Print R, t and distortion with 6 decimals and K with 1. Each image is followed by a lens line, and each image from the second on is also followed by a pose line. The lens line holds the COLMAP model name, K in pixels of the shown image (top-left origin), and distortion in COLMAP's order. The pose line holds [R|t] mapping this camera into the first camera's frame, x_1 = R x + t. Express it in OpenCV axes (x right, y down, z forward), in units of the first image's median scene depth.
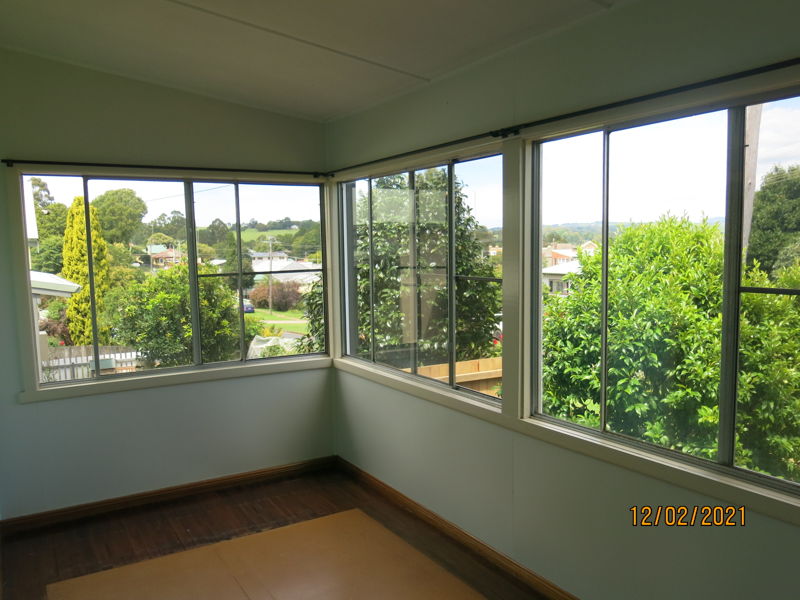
lens RADIAL K [[656.0, 0, 400.0], [0, 656.0, 300.0], [0, 0, 1]] dist [-0.032648, -0.001782]
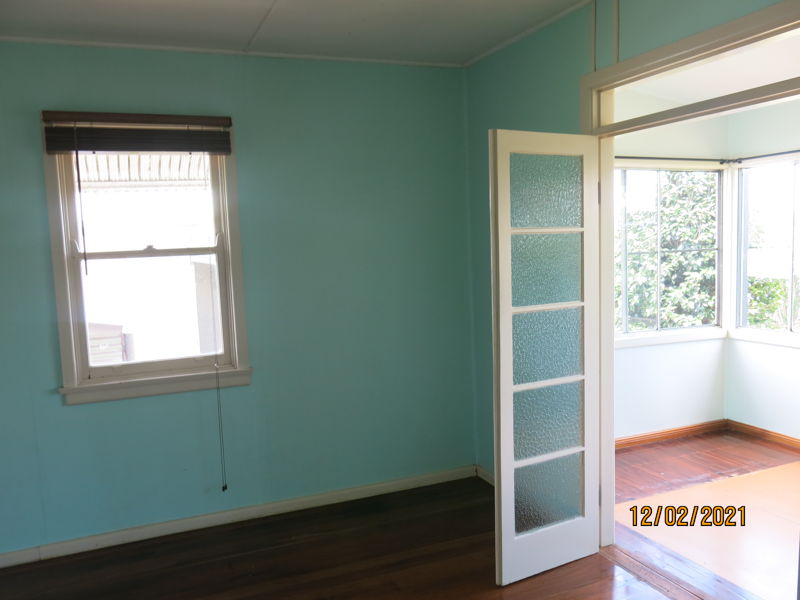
lens RADIAL K [[656.0, 0, 400.0], [0, 656.0, 300.0], [0, 0, 1]] dist [-0.032648, -0.001782]
pose [[0.986484, 0.000260, -0.163858, -0.483950], [0.000787, 0.999980, 0.006326, 0.033515], [0.163856, -0.006369, 0.986464, -0.165068]]
